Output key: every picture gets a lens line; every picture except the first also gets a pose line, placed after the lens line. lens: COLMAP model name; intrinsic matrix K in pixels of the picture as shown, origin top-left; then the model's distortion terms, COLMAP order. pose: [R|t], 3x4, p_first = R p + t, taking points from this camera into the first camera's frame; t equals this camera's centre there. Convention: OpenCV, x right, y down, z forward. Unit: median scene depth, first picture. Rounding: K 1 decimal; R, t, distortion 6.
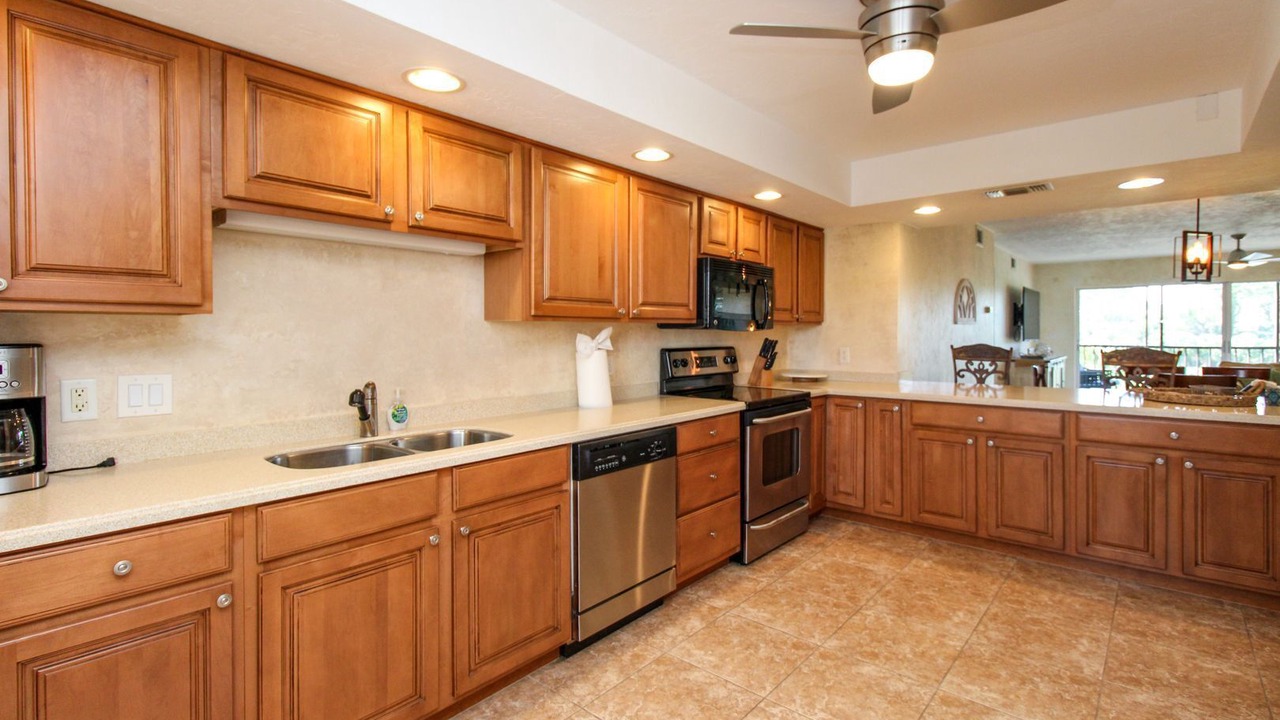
lens RADIAL K [[589.3, 0, 661.4], [0, 589.3, 338.6], [0, 0, 1]] dist [0.017116, -0.009514]
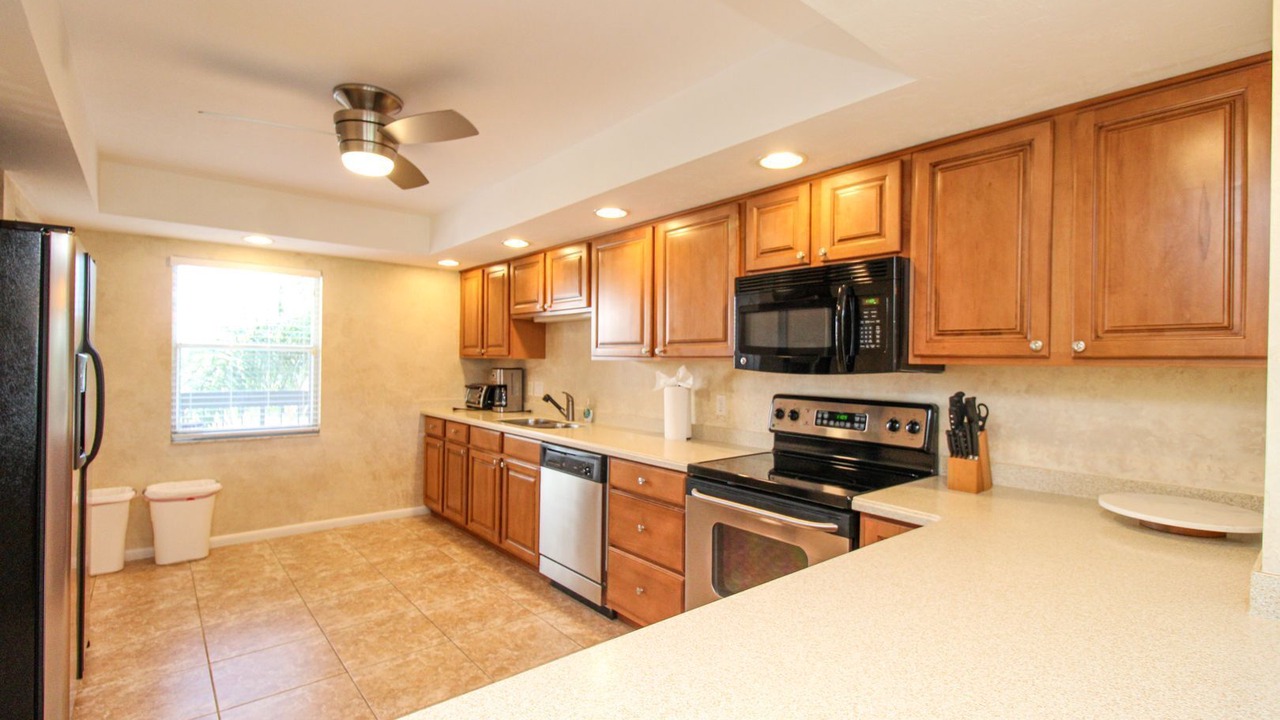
lens RADIAL K [[582.8, 0, 634.5], [0, 582.8, 363.0], [0, 0, 1]] dist [0.008868, -0.008099]
pose [[-0.183940, 0.003111, -0.982932, 0.940236], [-0.023582, 0.999693, 0.007577, -0.029884], [0.982654, 0.024573, -0.183811, 1.098876]]
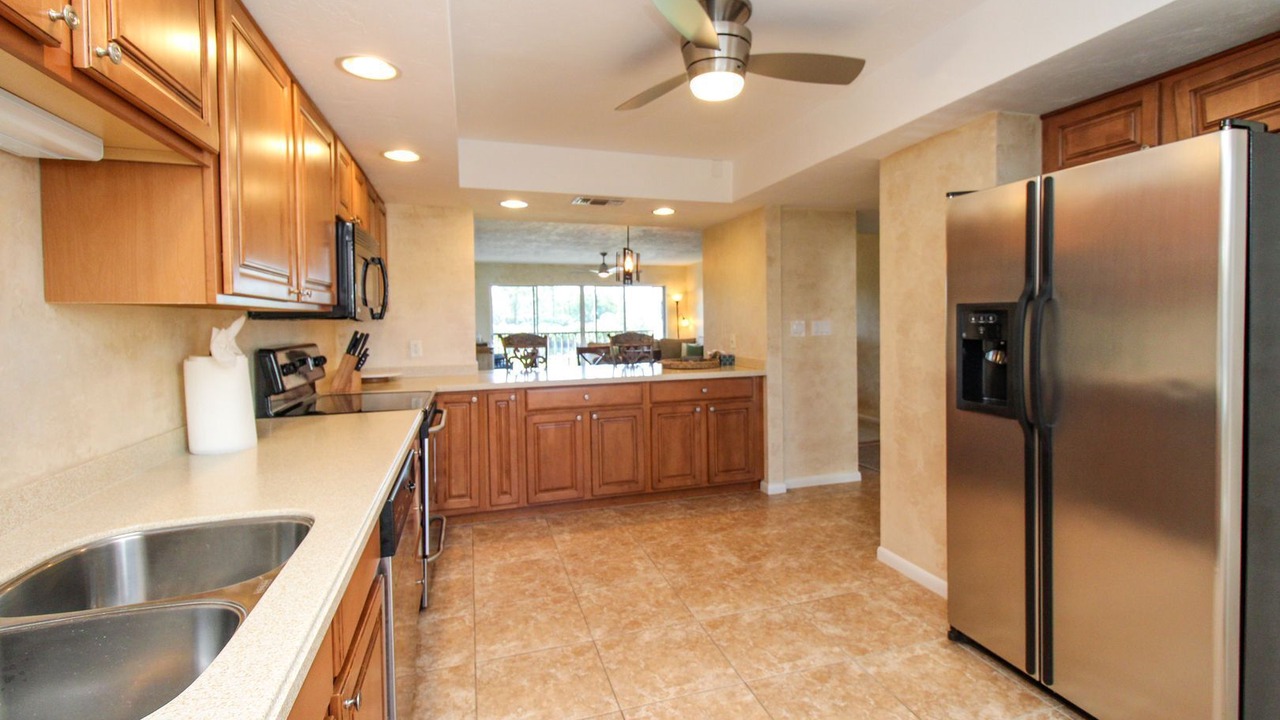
lens RADIAL K [[589.3, 0, 663.4], [0, 589.3, 338.4], [0, 0, 1]] dist [0.017116, -0.009514]
pose [[0.523627, -0.032281, 0.851336, -0.382948], [0.021063, 0.999467, 0.024942, -0.003161], [-0.851687, 0.004871, 0.524028, 0.300441]]
